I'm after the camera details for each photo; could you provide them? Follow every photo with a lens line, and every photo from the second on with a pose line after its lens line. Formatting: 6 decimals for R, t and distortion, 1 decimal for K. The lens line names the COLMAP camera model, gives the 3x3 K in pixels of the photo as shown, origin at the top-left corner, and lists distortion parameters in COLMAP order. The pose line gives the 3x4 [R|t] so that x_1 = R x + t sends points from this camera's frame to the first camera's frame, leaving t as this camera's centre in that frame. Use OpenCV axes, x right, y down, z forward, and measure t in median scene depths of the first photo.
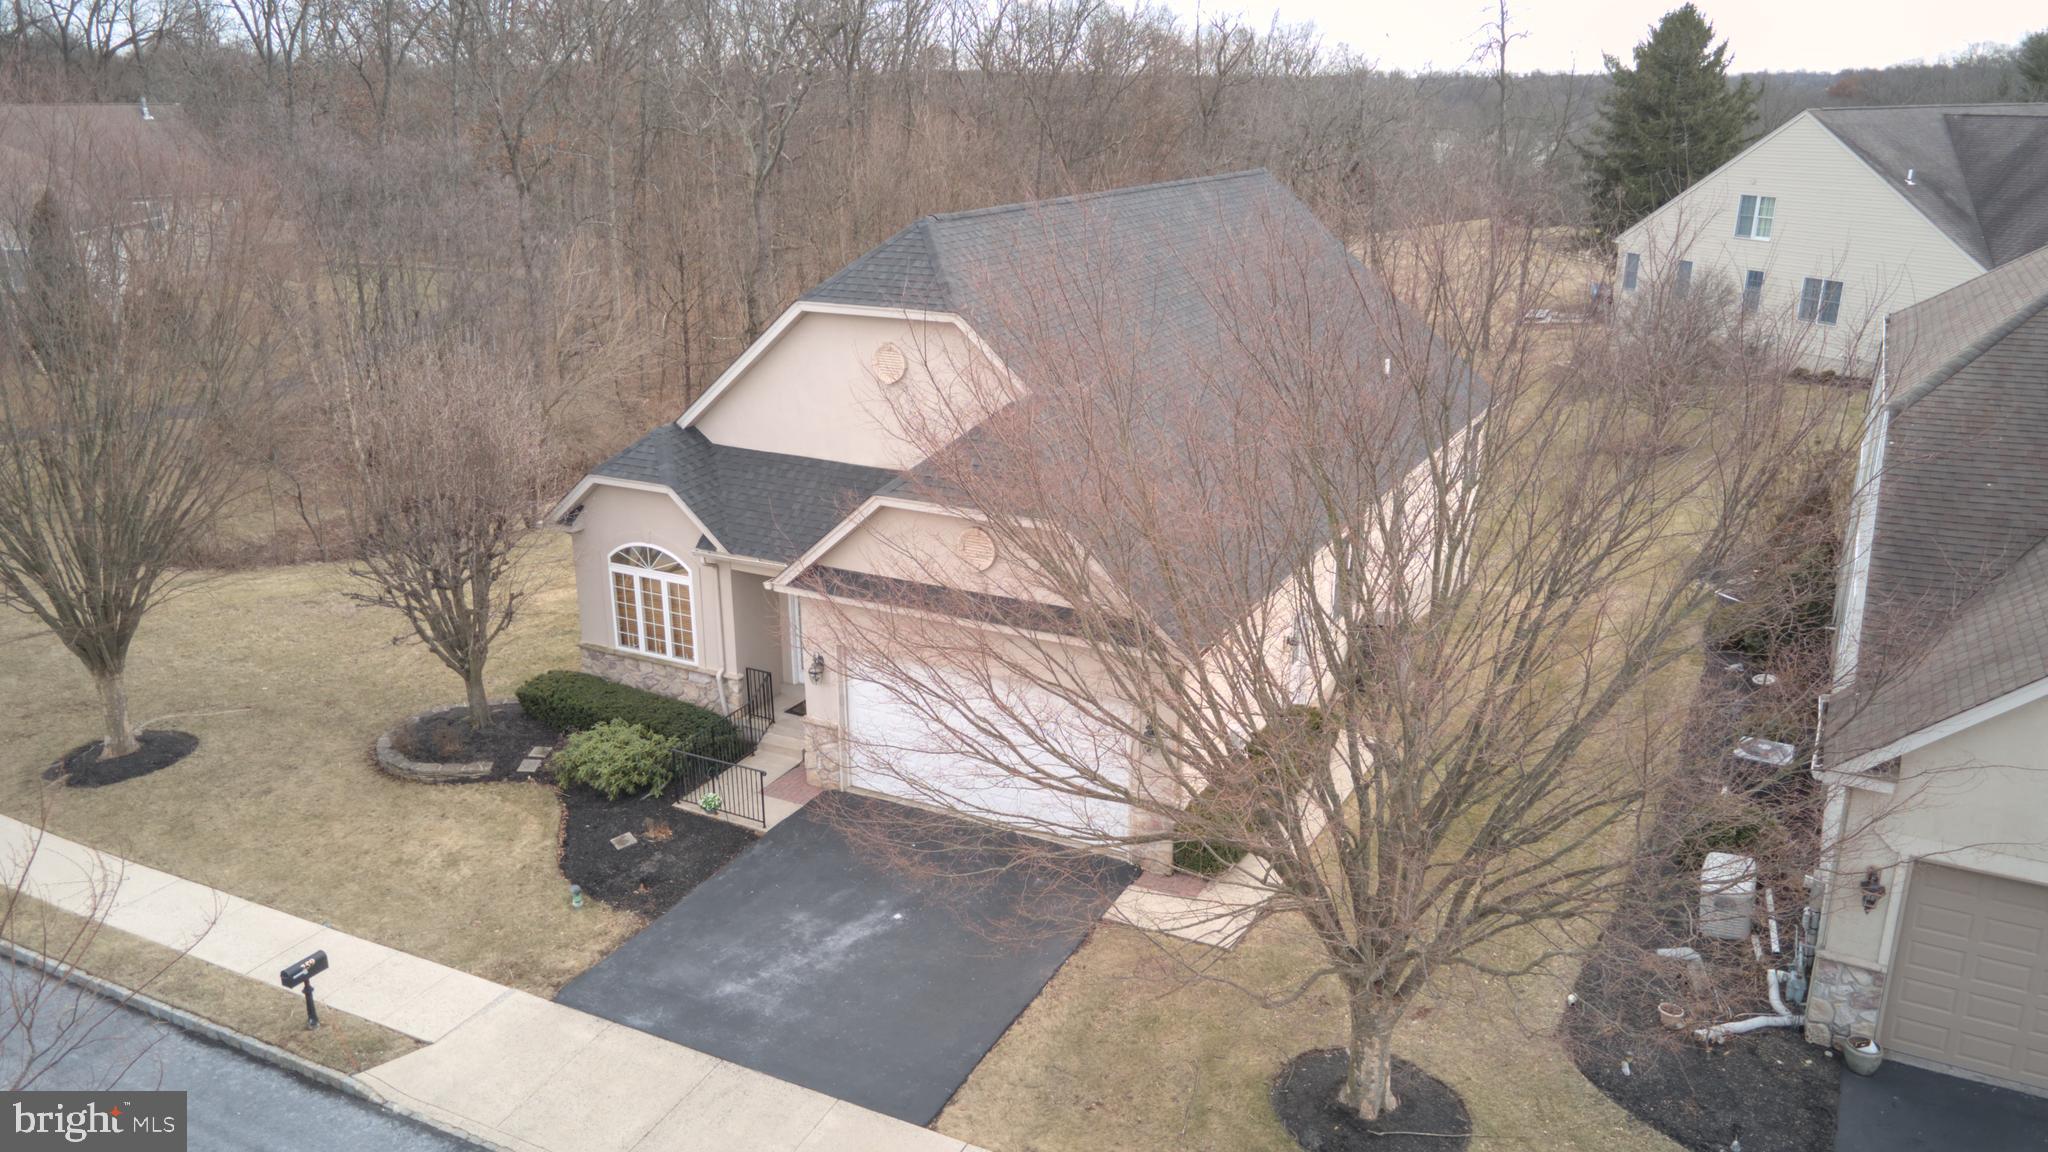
lens RADIAL K [[1503.1, 0, 1031.5], [0, 1503.1, 570.7], [0, 0, 1]] dist [0.020755, 0.033351]
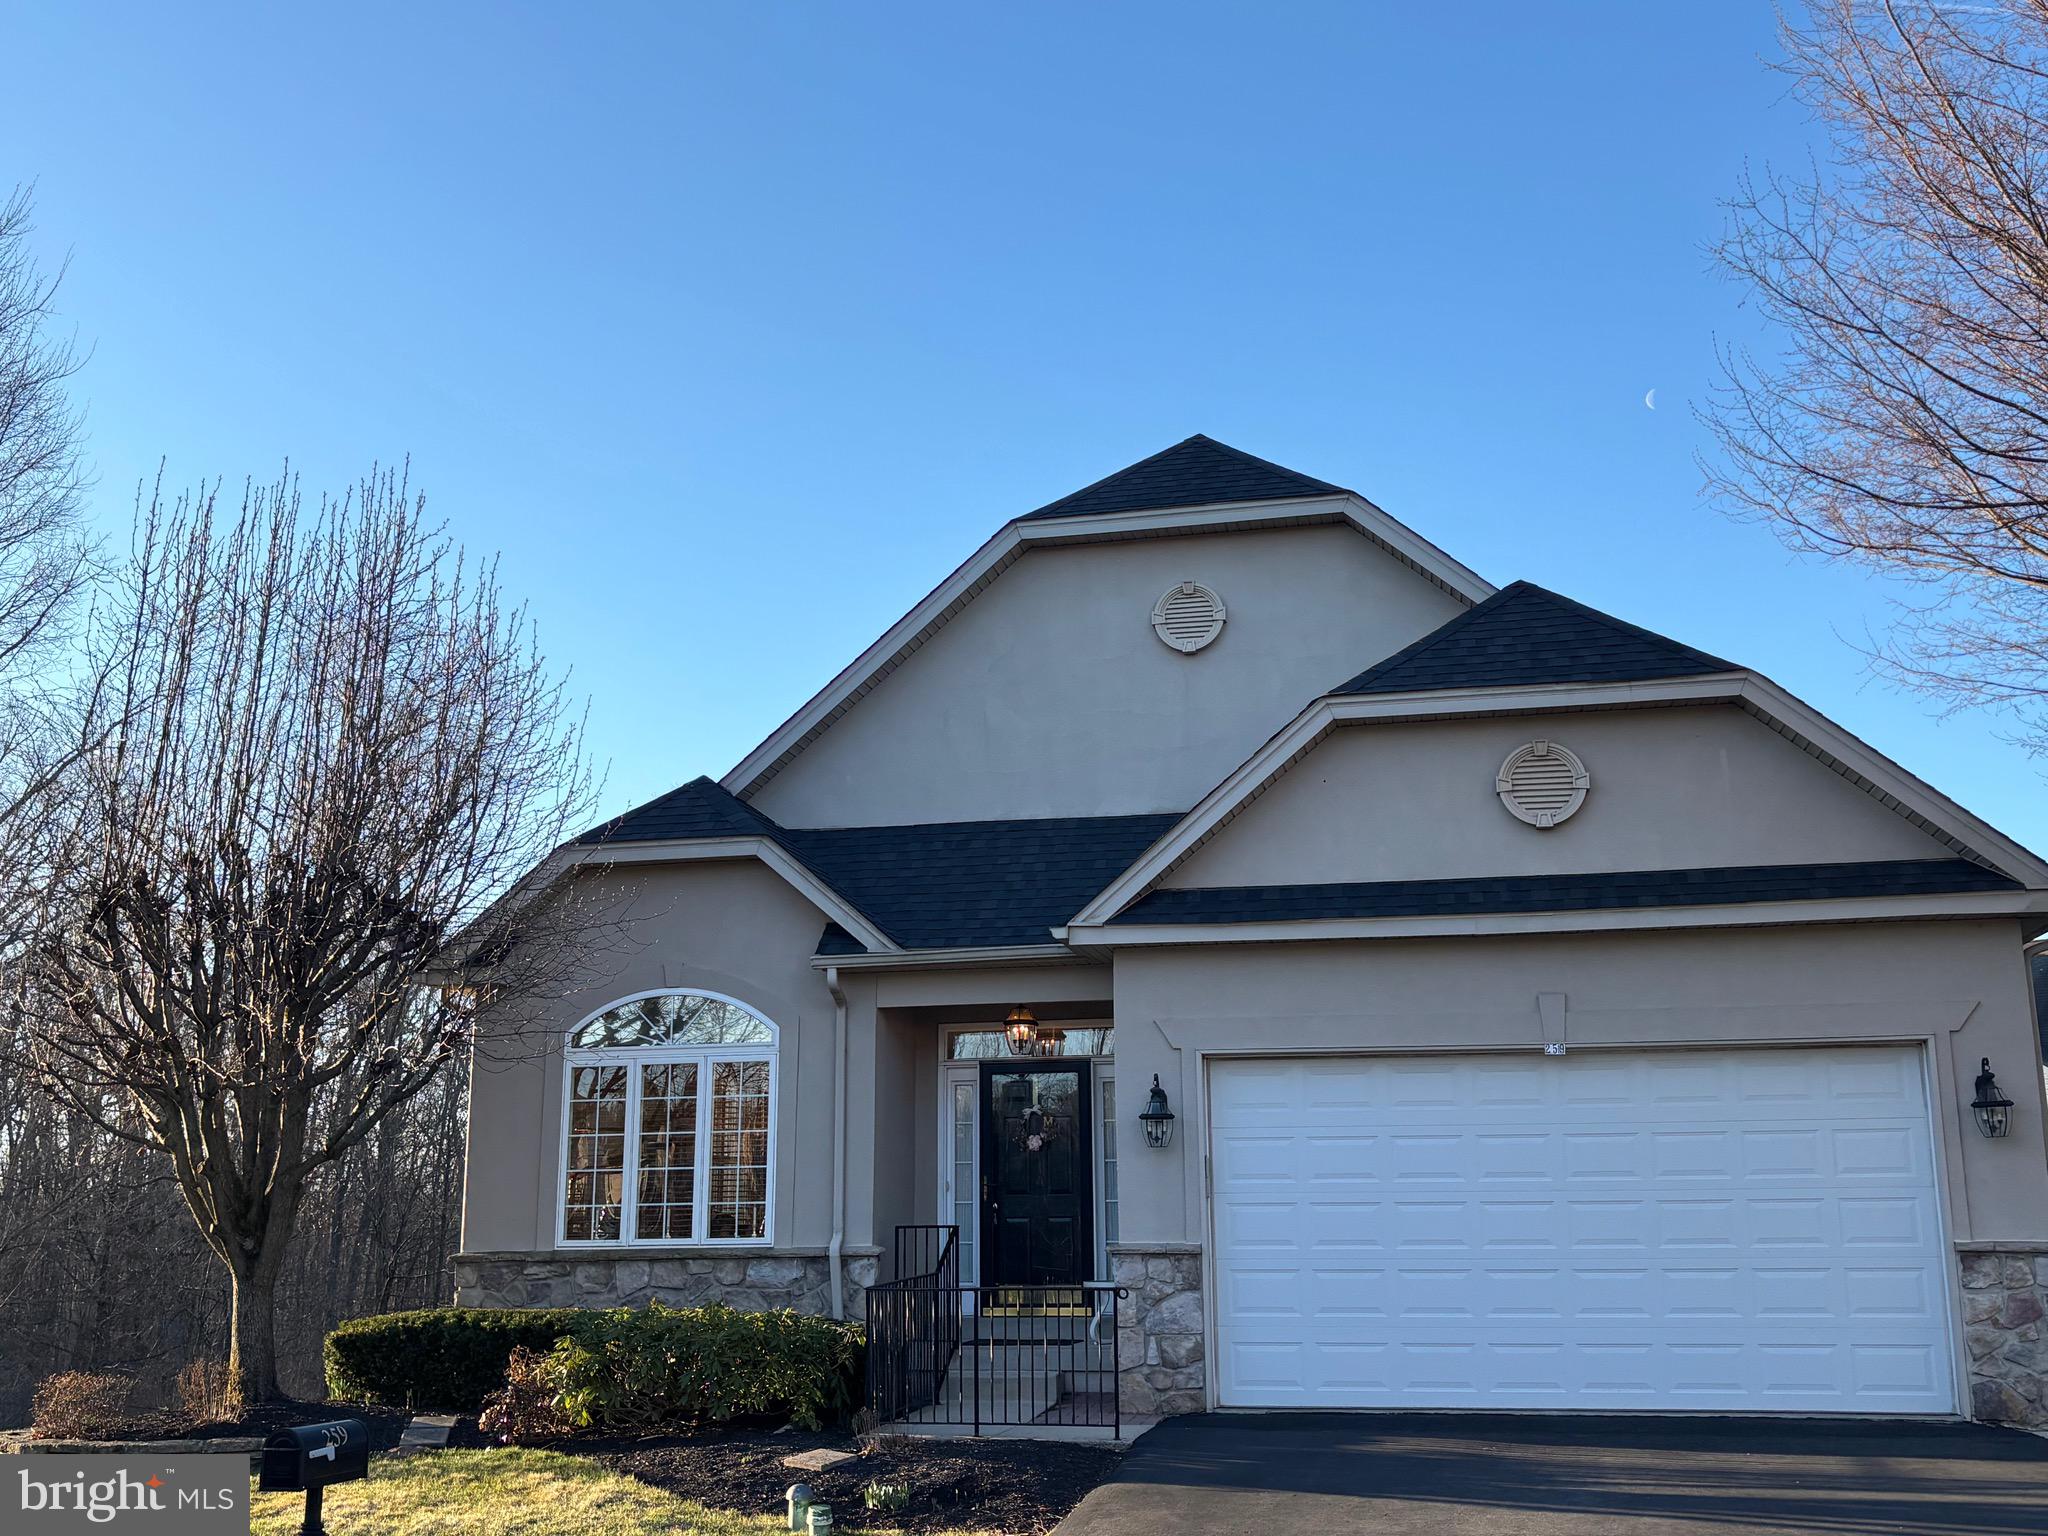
lens RADIAL K [[2164.2, 0, 1029.5], [0, 2164.2, 765.7], [0, 0, 1]] dist [0.055097, 0.000000]
pose [[0.963179, 0.067375, 0.260283, -0.338535], [0.080130, 0.852162, -0.517106, 0.297050], [-0.256643, 0.518922, 0.815386, 0.370422]]
